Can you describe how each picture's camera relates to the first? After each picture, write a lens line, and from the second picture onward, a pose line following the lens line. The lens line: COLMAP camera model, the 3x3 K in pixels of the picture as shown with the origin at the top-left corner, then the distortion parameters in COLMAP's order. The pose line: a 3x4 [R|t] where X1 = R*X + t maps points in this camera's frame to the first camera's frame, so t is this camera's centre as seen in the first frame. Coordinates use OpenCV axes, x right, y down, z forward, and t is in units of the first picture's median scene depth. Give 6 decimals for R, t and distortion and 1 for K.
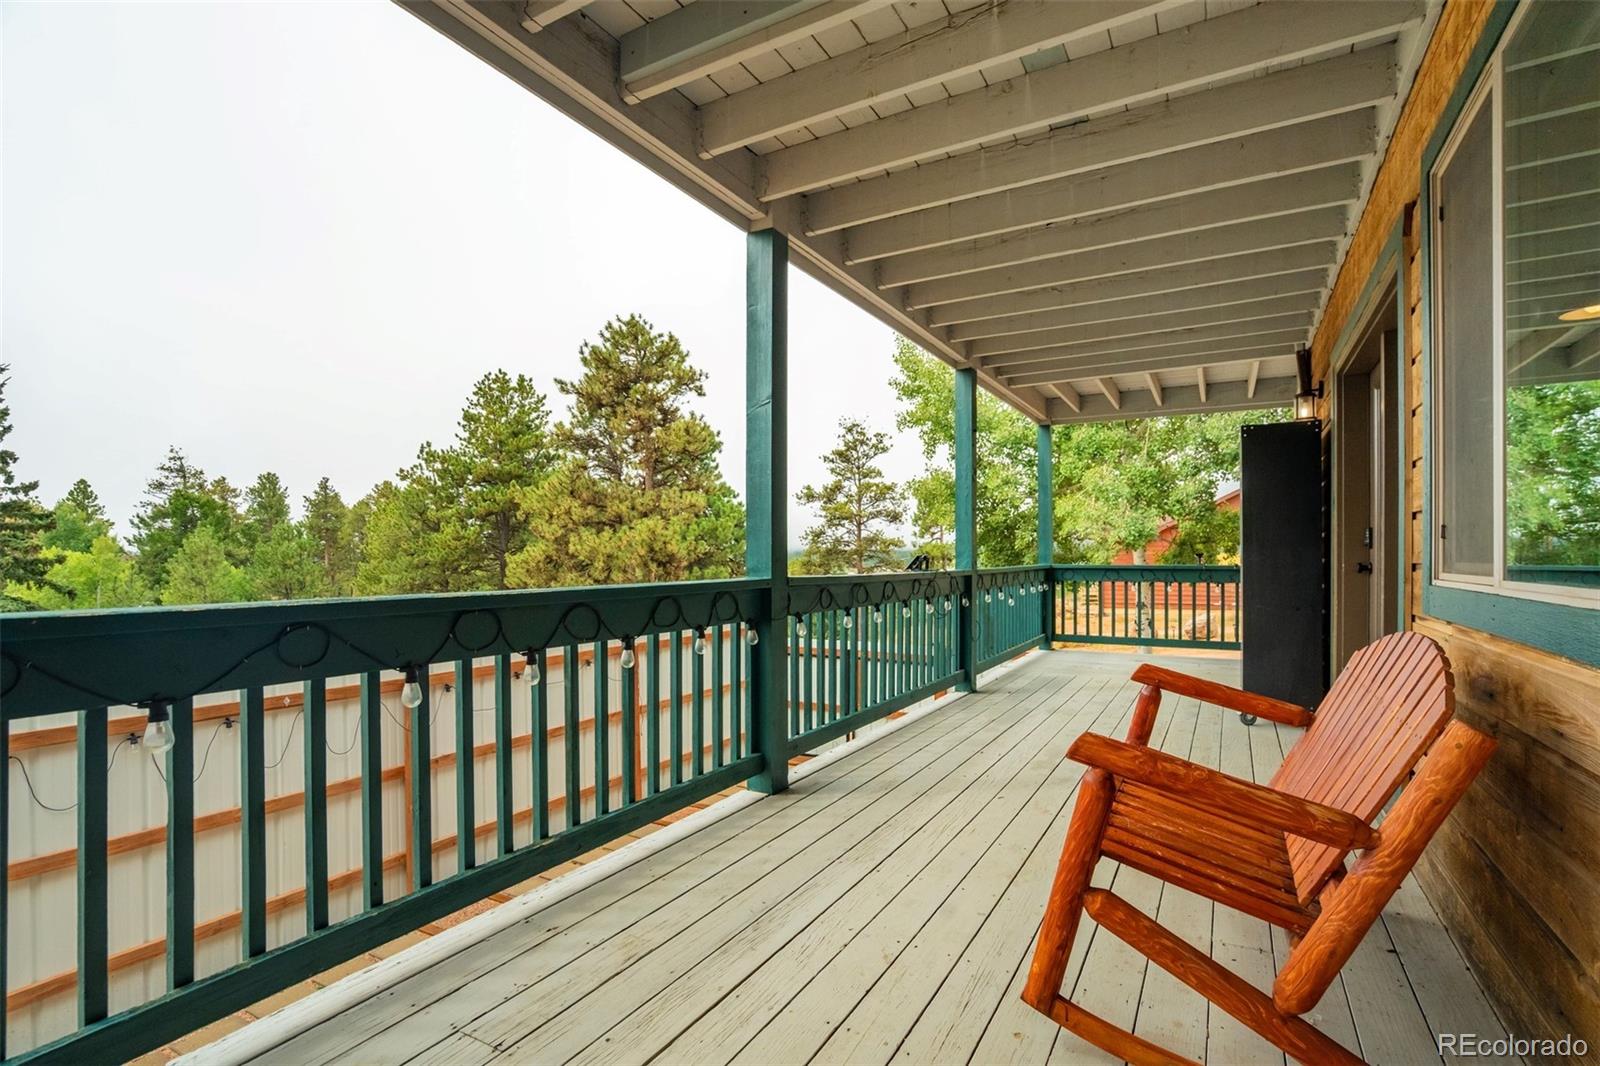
lens RADIAL K [[736.0, 0, 837.5], [0, 736.0, 549.1], [0, 0, 1]] dist [-0.000769, 0.000235]
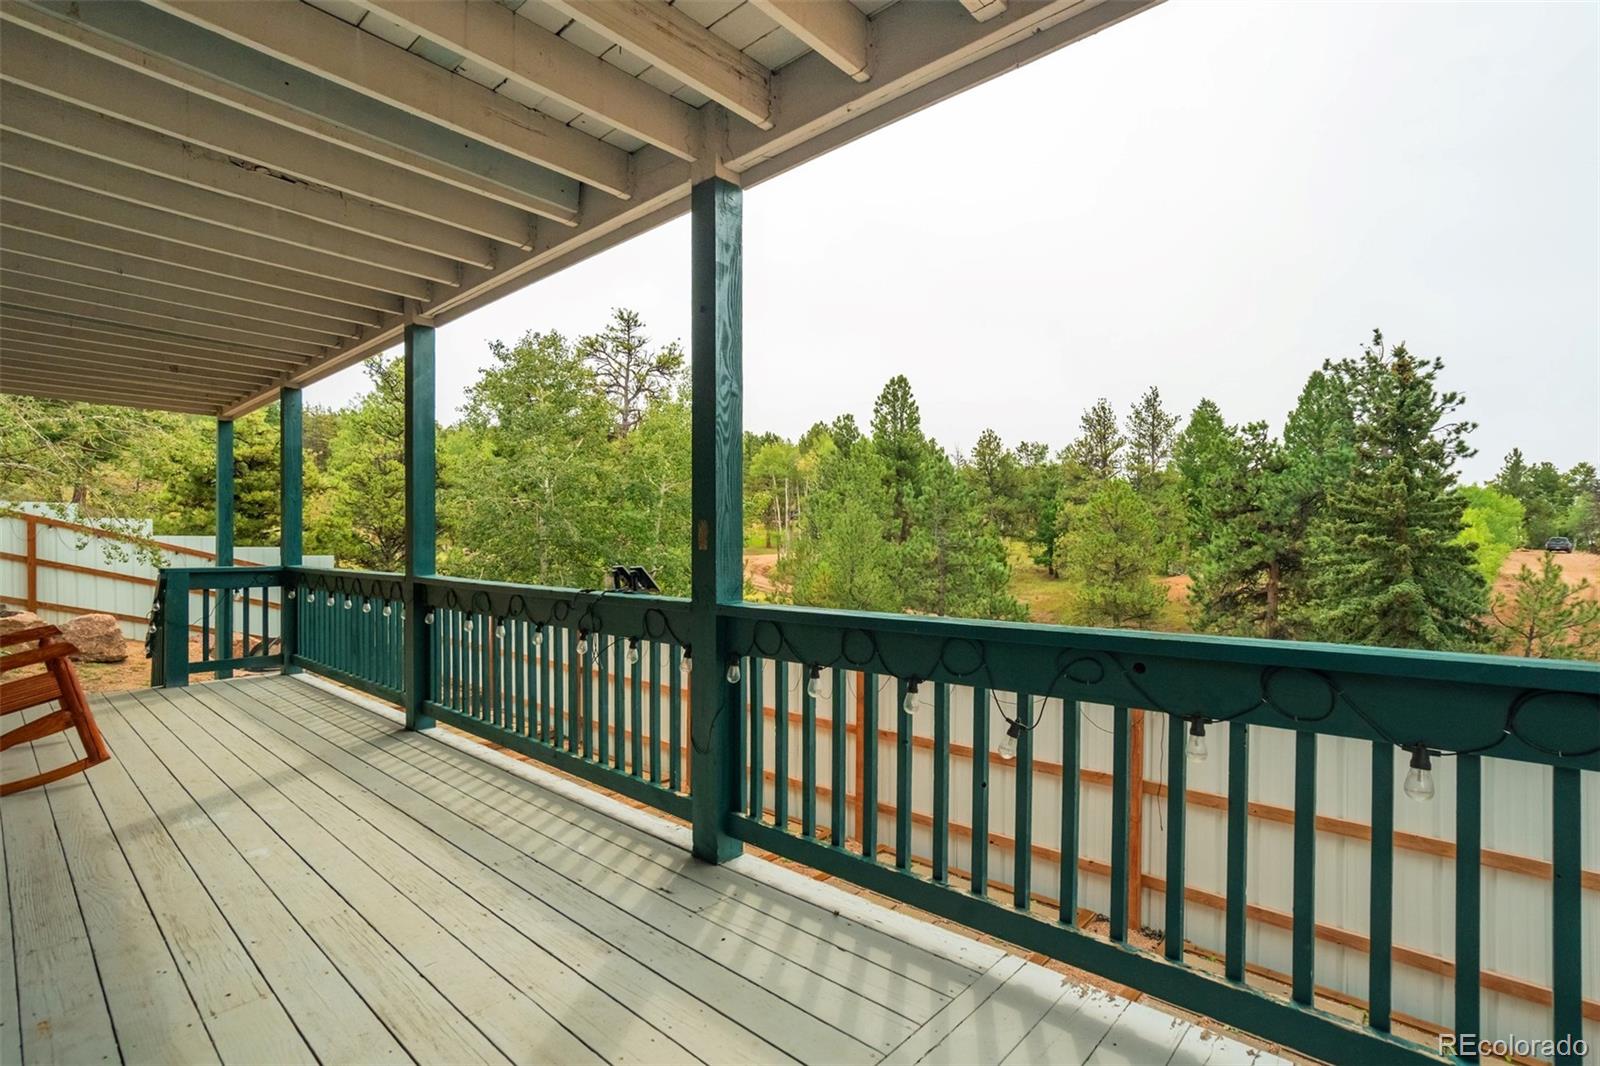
lens RADIAL K [[736.0, 0, 837.5], [0, 736.0, 549.1], [0, 0, 1]] dist [-0.000769, 0.000235]
pose [[-0.210772, -0.008159, -0.977501, 0.710799], [-0.005783, 0.999958, -0.007099, -0.009908], [0.977518, 0.004157, -0.210811, 1.310897]]
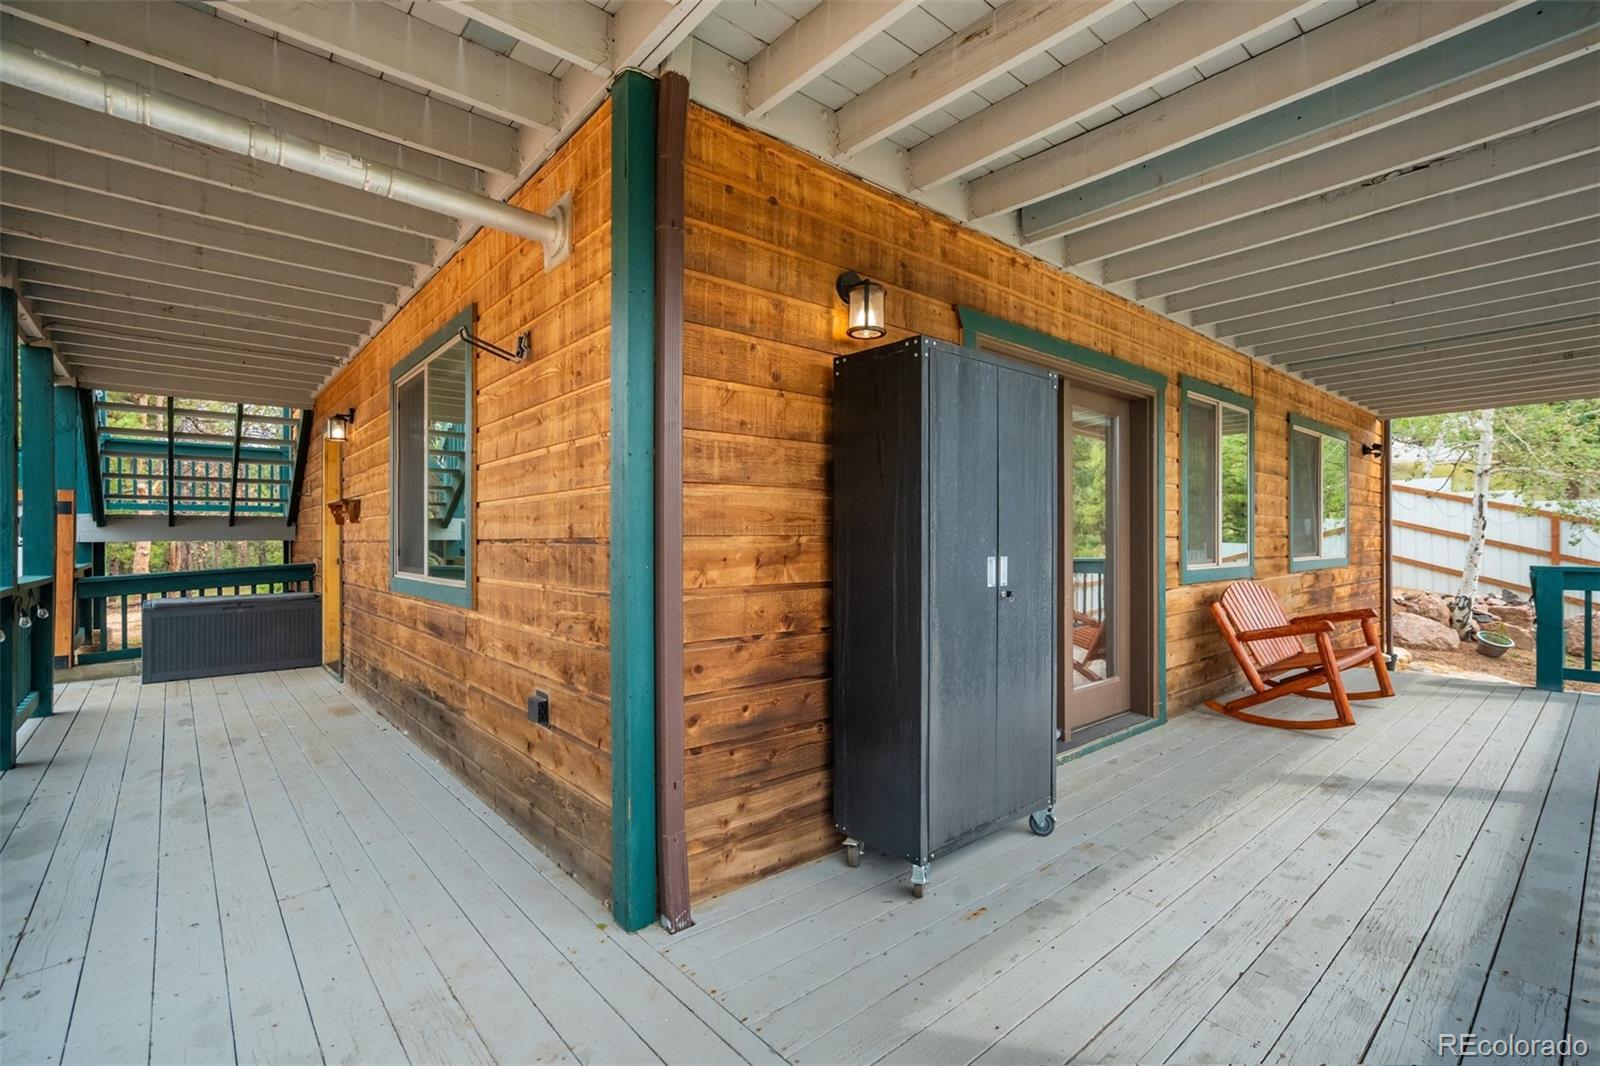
lens RADIAL K [[736.0, 0, 837.5], [0, 736.0, 549.1], [0, 0, 1]] dist [-0.000769, 0.000235]
pose [[-0.941550, -0.000496, 0.336873, 0.451749], [0.001910, 0.999975, 0.006811, -0.017356], [-0.336868, 0.007056, -0.941526, 1.451755]]
